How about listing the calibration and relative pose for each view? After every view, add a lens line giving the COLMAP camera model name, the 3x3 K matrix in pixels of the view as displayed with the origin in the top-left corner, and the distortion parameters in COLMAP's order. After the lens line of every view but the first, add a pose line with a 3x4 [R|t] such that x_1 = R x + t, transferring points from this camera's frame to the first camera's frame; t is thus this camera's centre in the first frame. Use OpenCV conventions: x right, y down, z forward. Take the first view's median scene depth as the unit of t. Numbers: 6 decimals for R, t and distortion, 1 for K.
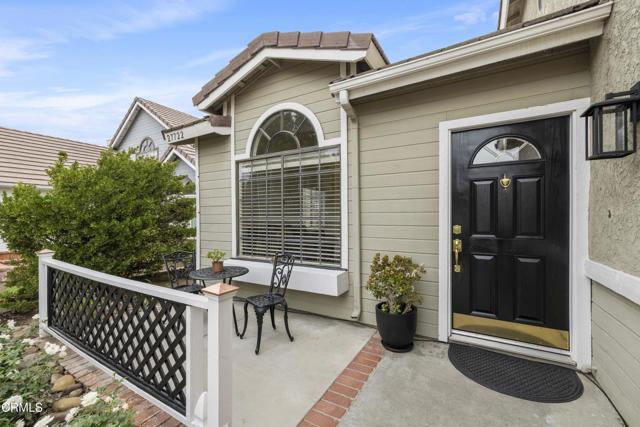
lens RADIAL K [[267.3, 0, 320.0], [0, 267.3, 216.7], [0, 0, 1]] dist [0.001272, 0.000135]
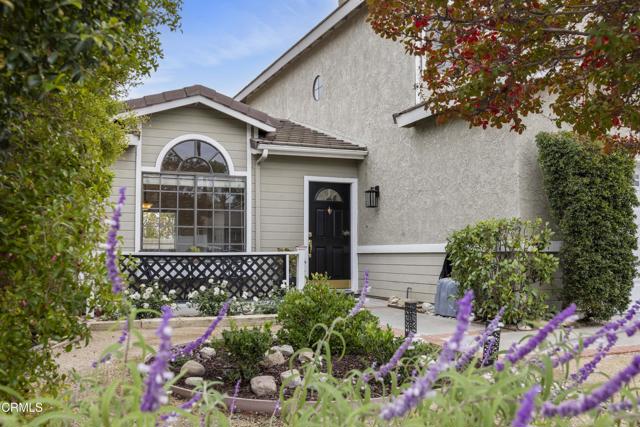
lens RADIAL K [[625.2, 0, 320.0], [0, 625.2, 213.5], [0, 0, 1]] dist [-0.002153, 0.003966]
pose [[0.584535, 0.053524, 0.809601, -2.423653], [0.001323, 0.997758, -0.066918, 0.158484], [-0.811368, 0.040187, 0.583153, -1.297976]]
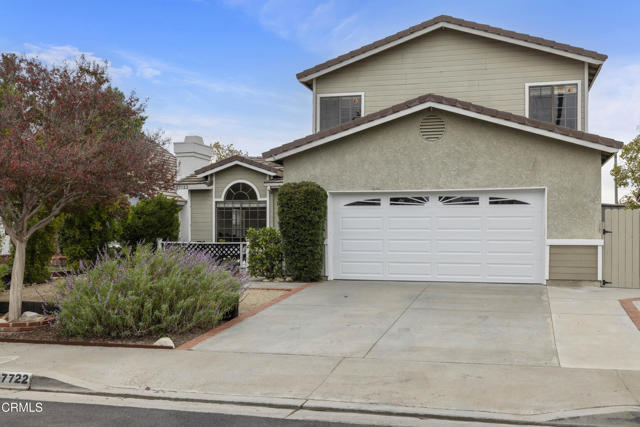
lens RADIAL K [[625.2, 0, 320.0], [0, 625.2, 213.5], [0, 0, 1]] dist [-0.002153, 0.003966]
pose [[0.965027, 0.018713, 0.261480, -1.030725], [-0.008485, 0.999156, -0.040192, 0.103778], [-0.262011, 0.036568, 0.964372, -5.114019]]
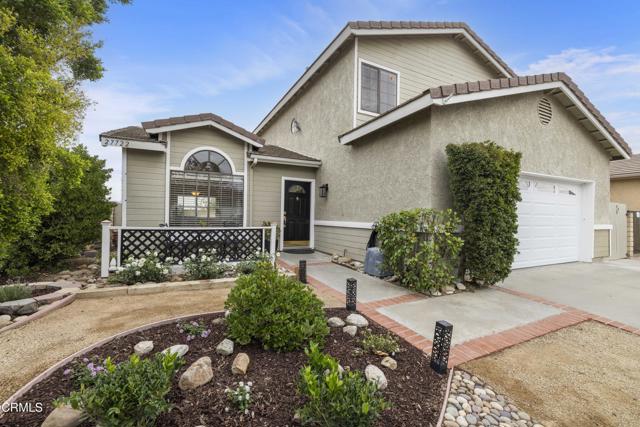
lens RADIAL K [[278.8, 0, 320.0], [0, 278.8, 213.5], [0, 0, 1]] dist [0.001273, 0.000058]
pose [[0.530069, 0.021815, 0.847674, -1.581805], [-0.016539, 0.999745, -0.015386, 0.078341], [-0.847794, -0.005864, 0.530294, -0.811990]]
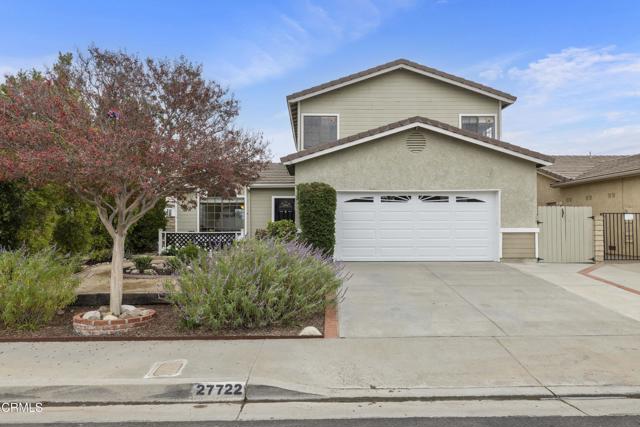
lens RADIAL K [[439.4, 0, 301.6], [0, 439.4, 203.0], [0, 0, 1]] dist [-0.002361, -0.000724]
pose [[0.863334, 0.029365, 0.503778, -2.030891], [-0.002426, 0.998535, -0.054047, 0.086503], [-0.504628, 0.045439, 0.862140, -4.001275]]
